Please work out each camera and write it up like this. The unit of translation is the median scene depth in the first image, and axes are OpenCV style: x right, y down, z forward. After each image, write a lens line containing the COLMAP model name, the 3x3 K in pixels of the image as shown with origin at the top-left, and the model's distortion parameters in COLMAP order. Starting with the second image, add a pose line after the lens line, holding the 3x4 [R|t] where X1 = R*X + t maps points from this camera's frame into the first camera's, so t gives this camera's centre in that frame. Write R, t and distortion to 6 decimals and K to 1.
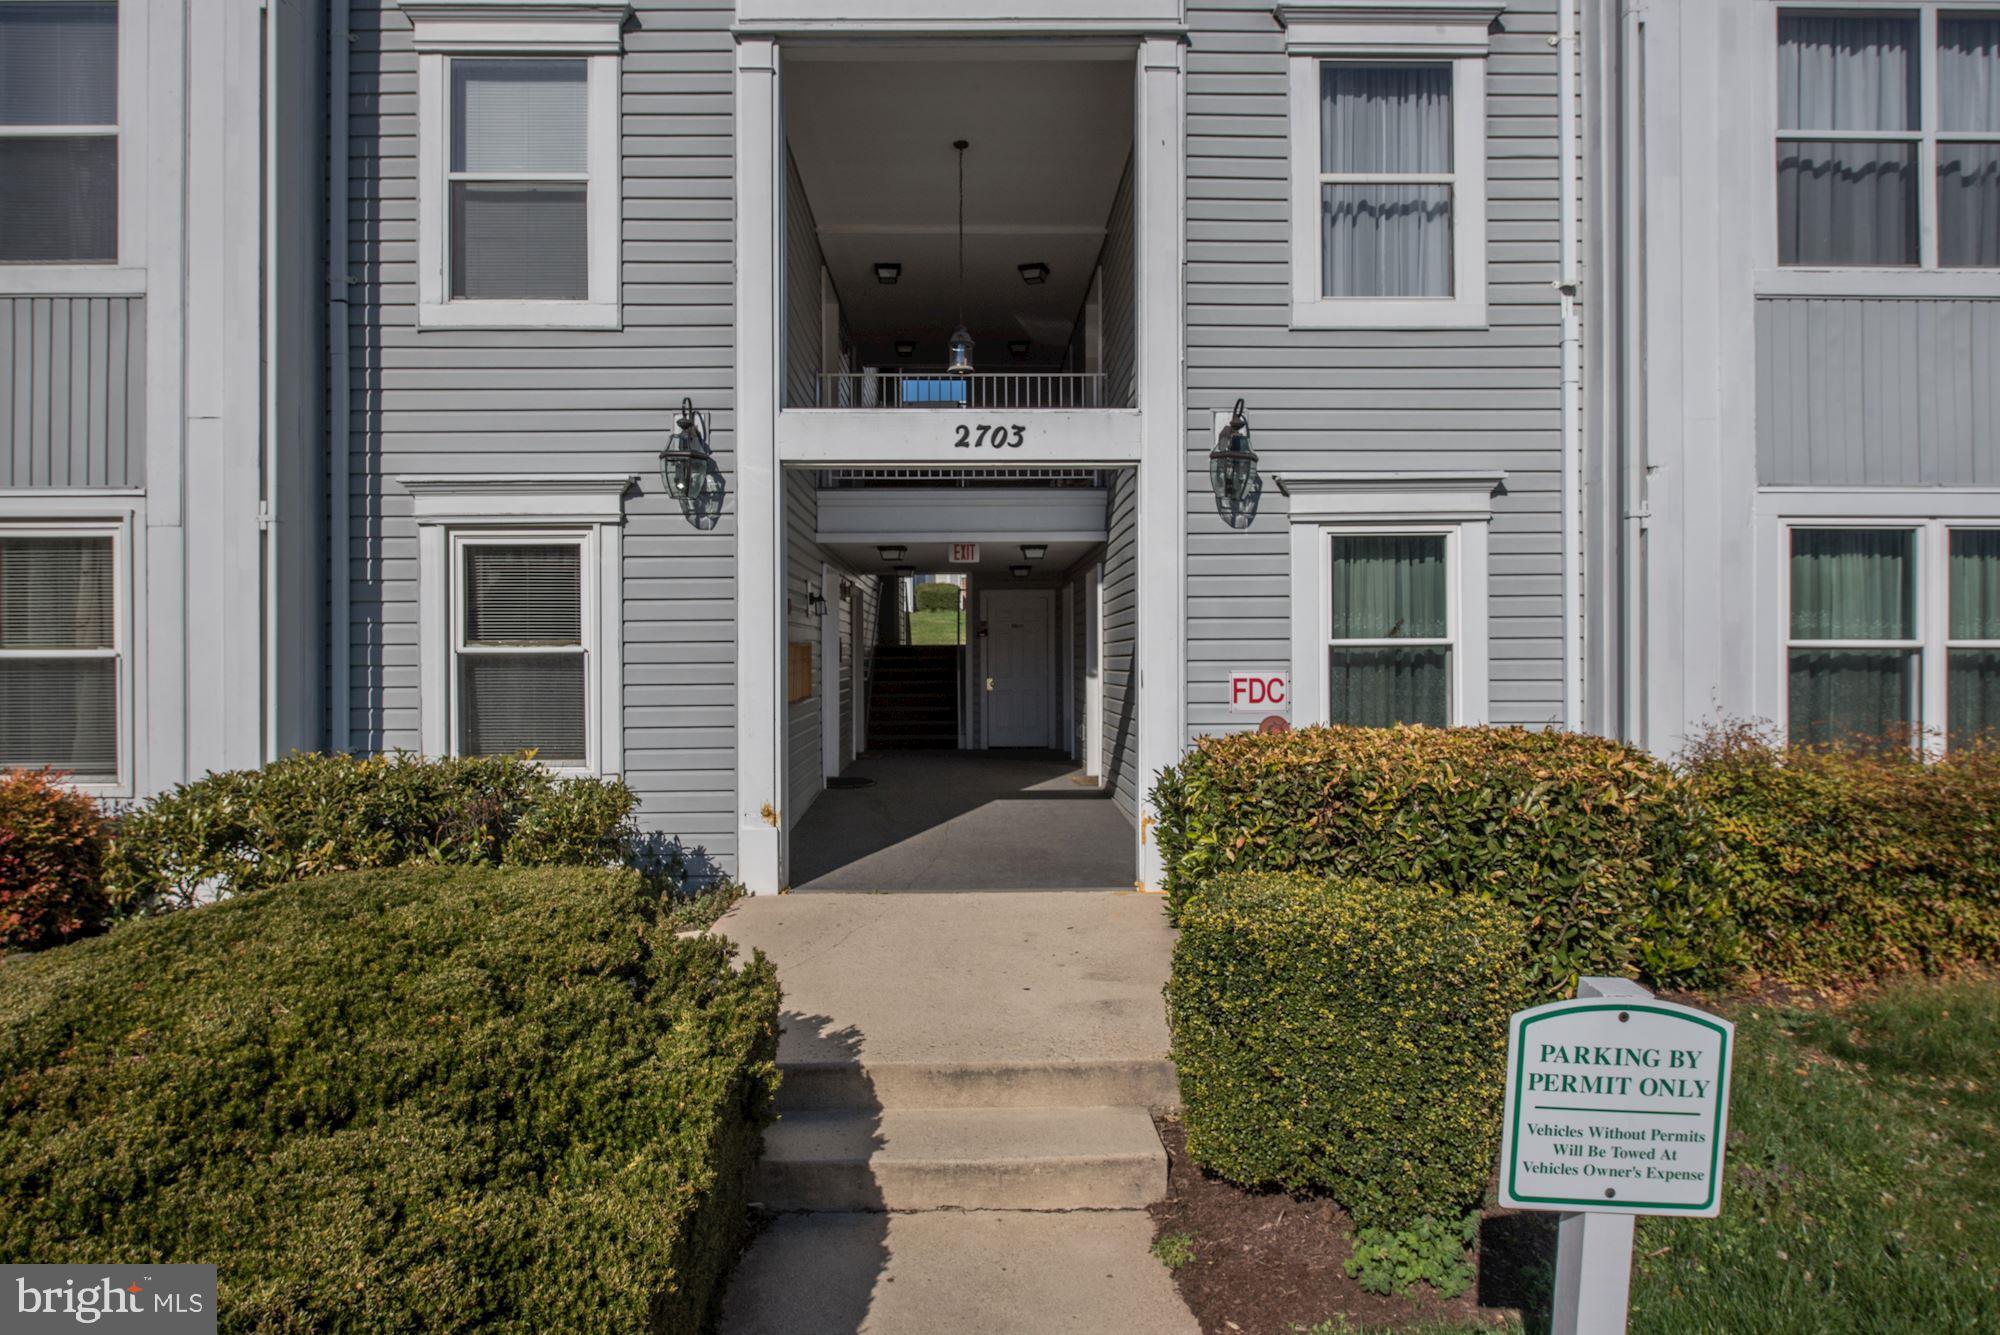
lens RADIAL K [[1210.5, 0, 1002.8], [0, 1210.5, 658.8], [0, 0, 1]] dist [-0.002355, -0.000195]
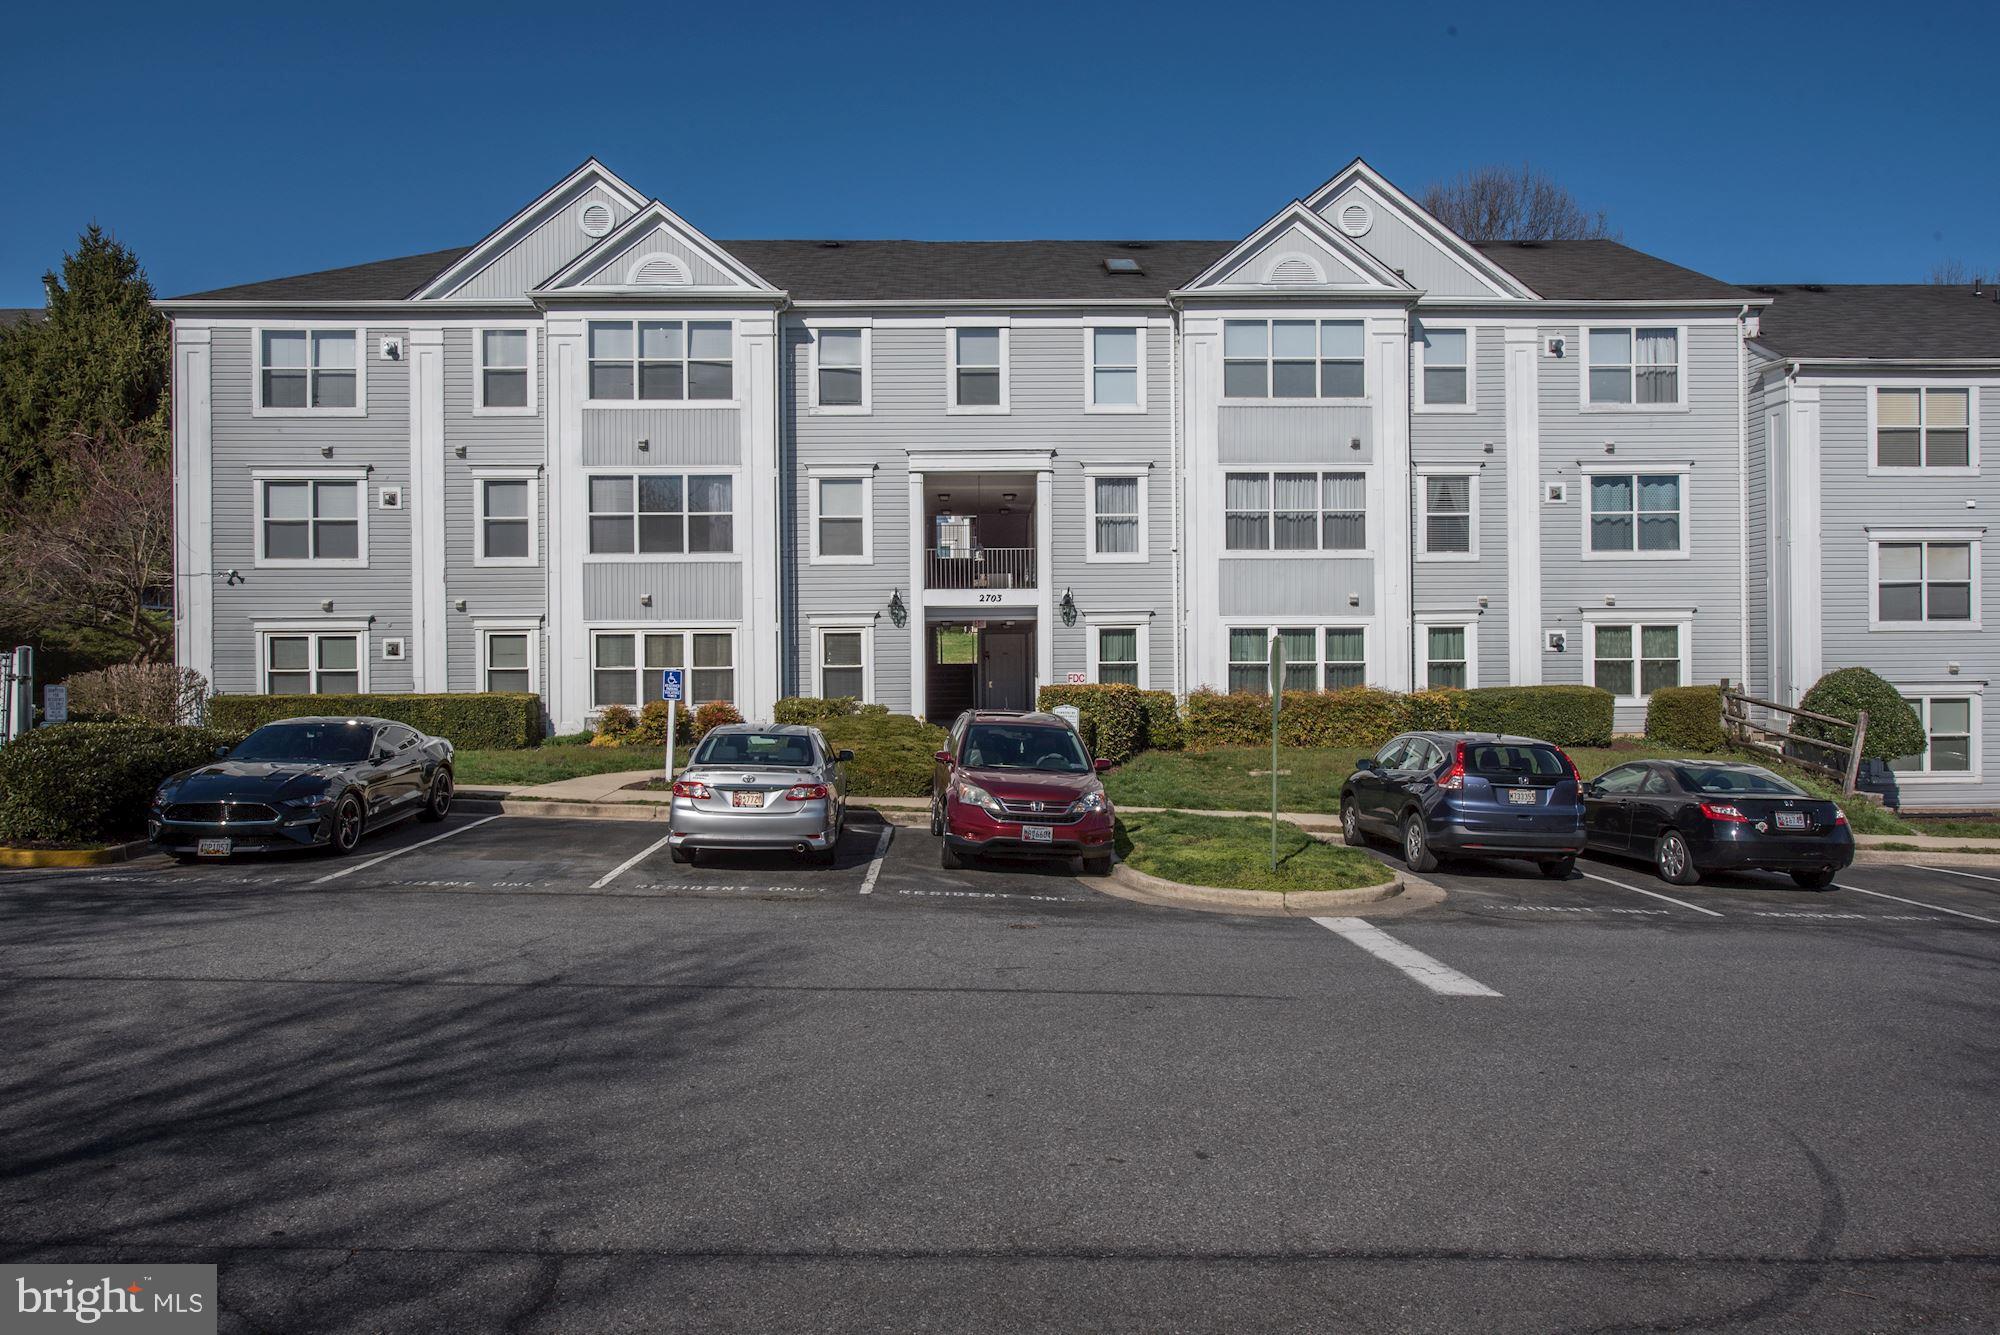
lens RADIAL K [[1383.6, 0, 997.6], [0, 1383.6, 673.0], [0, 0, 1]] dist [0.000549, 0.000005]
pose [[0.999978, -0.004616, -0.004826, 0.023967], [0.004592, 0.999977, -0.005077, 0.029990], [0.004850, 0.005055, 0.999975, -2.611140]]
